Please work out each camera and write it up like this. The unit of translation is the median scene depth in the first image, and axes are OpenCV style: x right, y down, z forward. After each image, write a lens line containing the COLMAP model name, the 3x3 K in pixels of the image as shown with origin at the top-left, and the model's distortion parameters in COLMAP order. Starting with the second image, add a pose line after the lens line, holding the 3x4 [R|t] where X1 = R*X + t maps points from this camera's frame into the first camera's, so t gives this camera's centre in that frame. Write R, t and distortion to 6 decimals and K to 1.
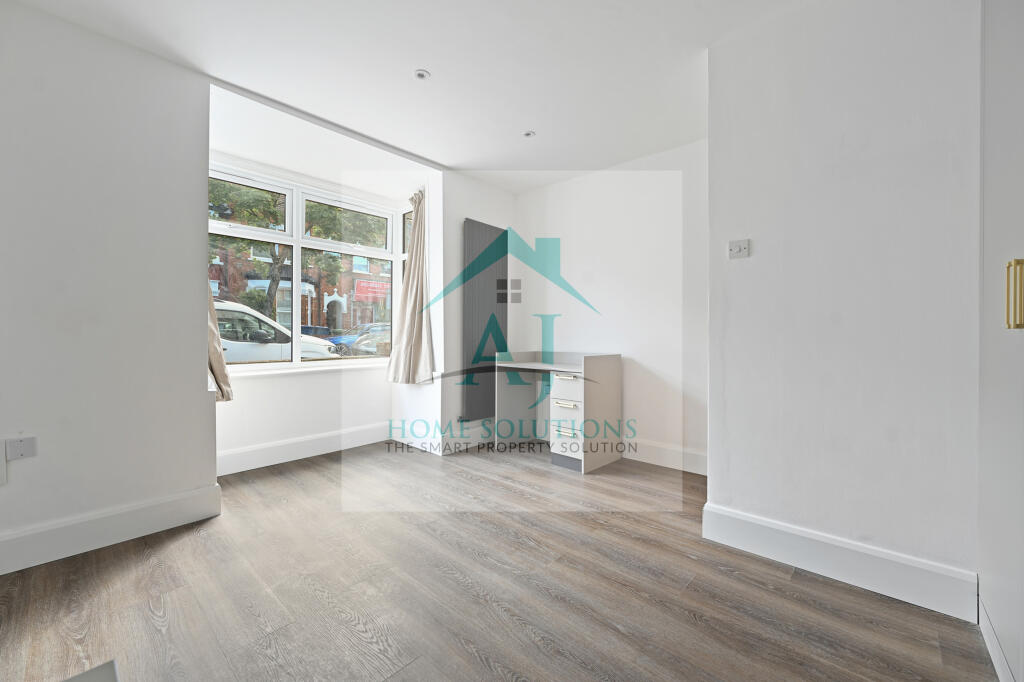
lens RADIAL K [[406.7, 0, 520.4], [0, 406.7, 333.2], [0, 0, 1]] dist [0.000883, 0.000038]
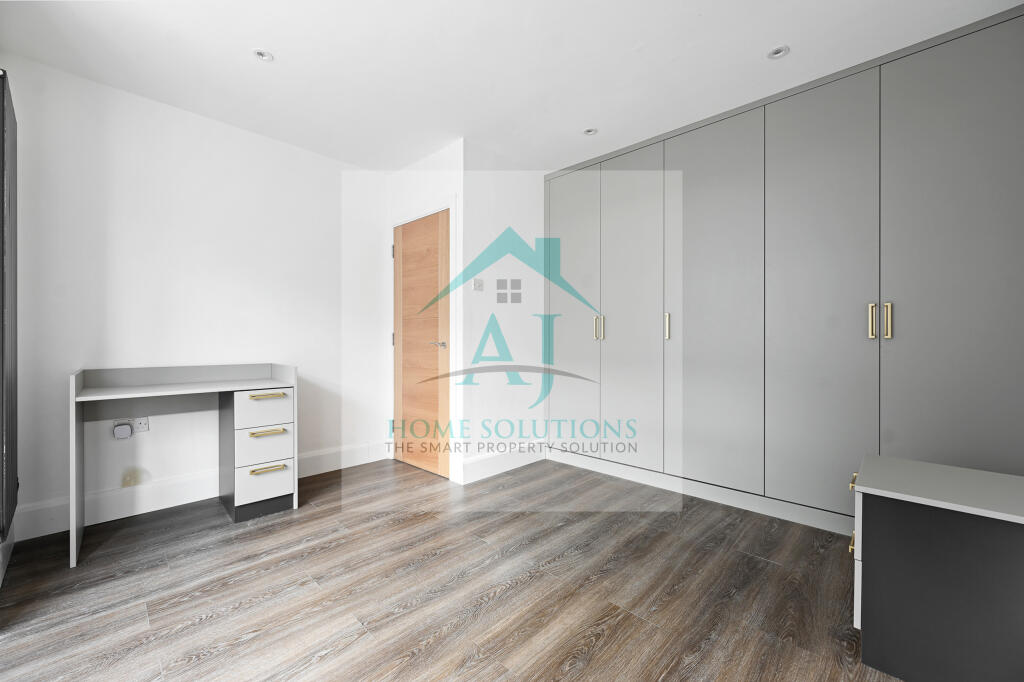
lens RADIAL K [[406.7, 0, 520.0], [0, 406.7, 344.9], [0, 0, 1]] dist [0.000883, 0.000038]
pose [[0.032782, -0.007458, 0.999435, -0.825387], [-0.003609, 0.999965, 0.007580, 0.021027], [-0.999456, -0.003855, 0.032754, 0.704706]]
